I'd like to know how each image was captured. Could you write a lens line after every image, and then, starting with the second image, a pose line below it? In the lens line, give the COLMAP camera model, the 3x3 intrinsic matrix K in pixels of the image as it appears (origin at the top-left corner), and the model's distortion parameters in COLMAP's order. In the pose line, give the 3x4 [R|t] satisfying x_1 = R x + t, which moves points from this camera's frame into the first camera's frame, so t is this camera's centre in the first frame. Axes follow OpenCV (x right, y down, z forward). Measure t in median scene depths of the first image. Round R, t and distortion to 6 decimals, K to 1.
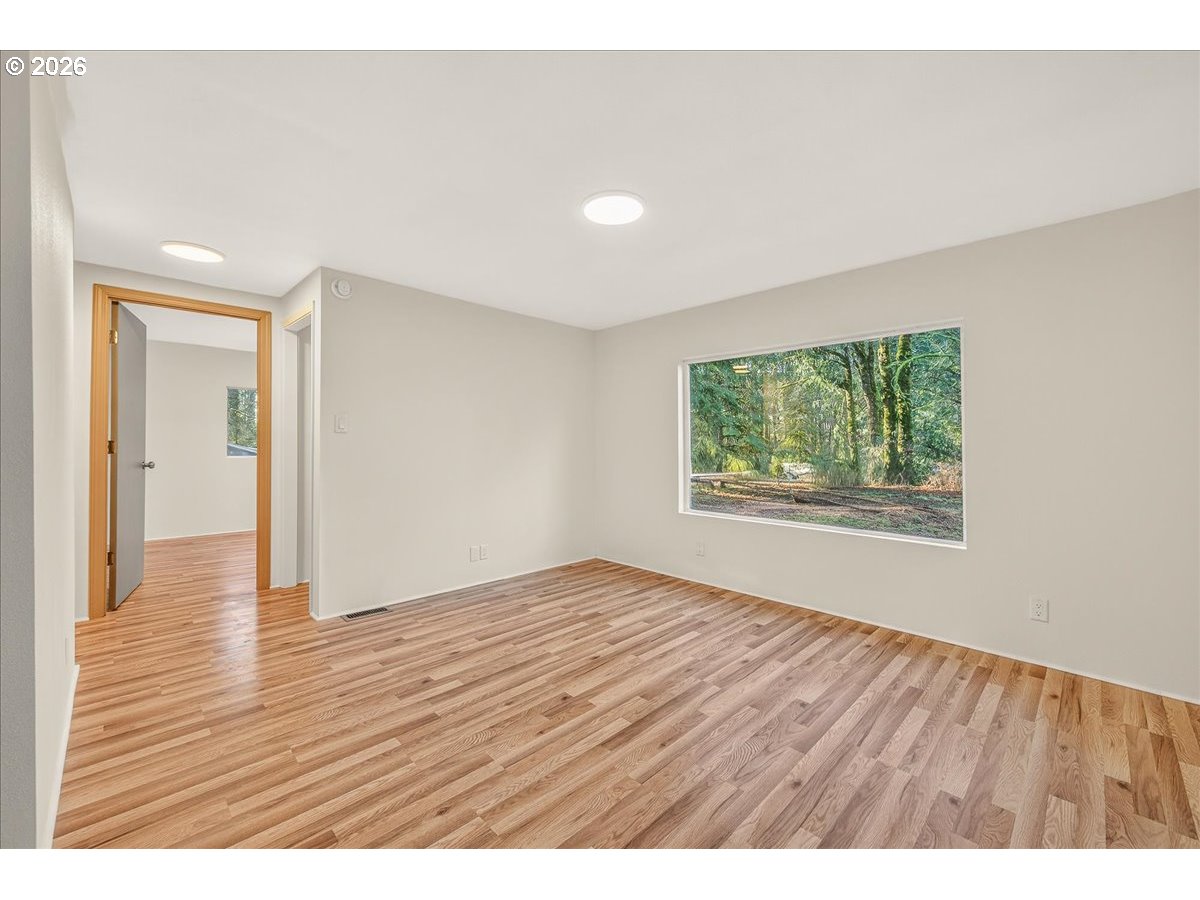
lens RADIAL K [[485.3, 0, 592.3], [0, 485.3, 450.2], [0, 0, 1]] dist [0.001732, 0.000233]
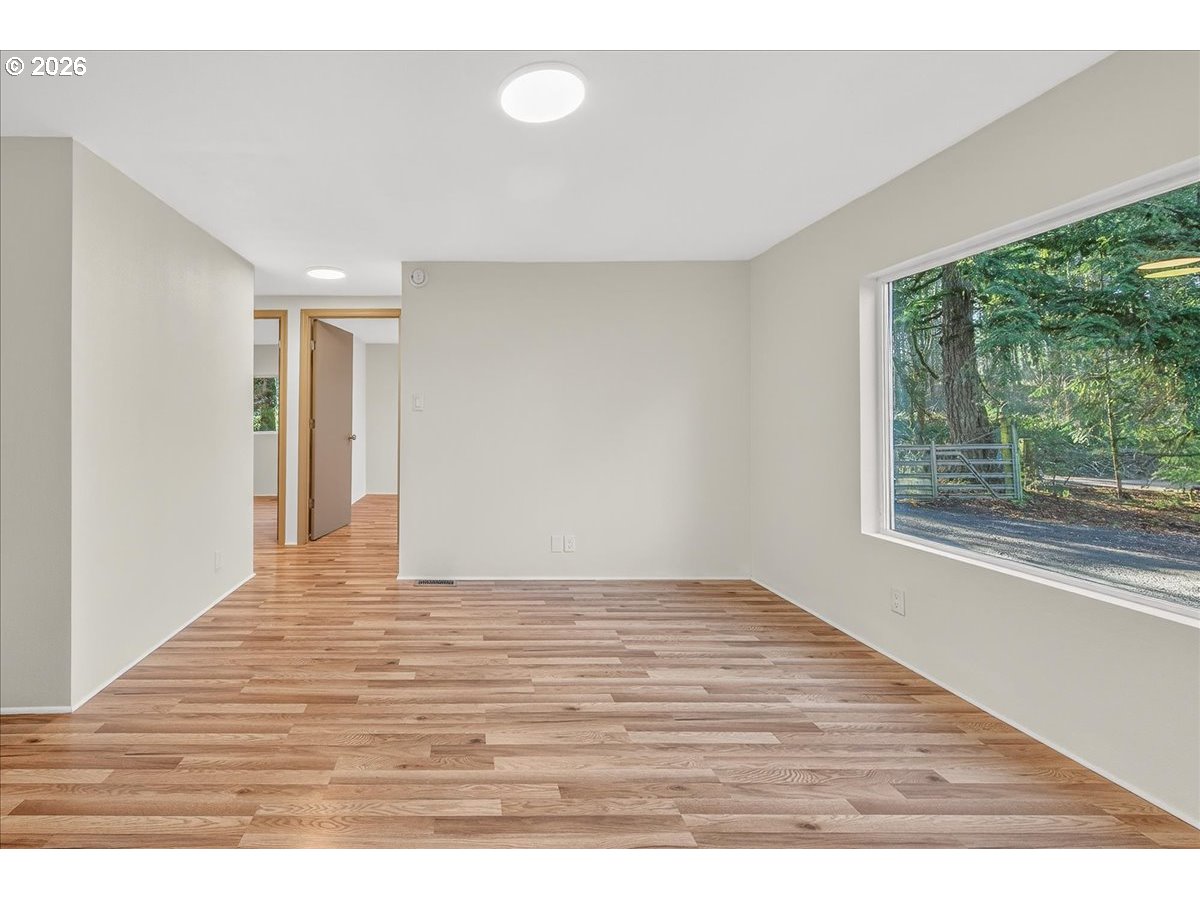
lens RADIAL K [[506.8, 0, 600.0], [0, 506.8, 450.0], [0, 0, 1]] dist [0.004105, -0.000328]
pose [[0.716098, 0.040670, -0.696814, 0.564968], [-0.004670, 0.998558, 0.053483, -0.015103], [0.697984, -0.035045, 0.715255, 0.478759]]
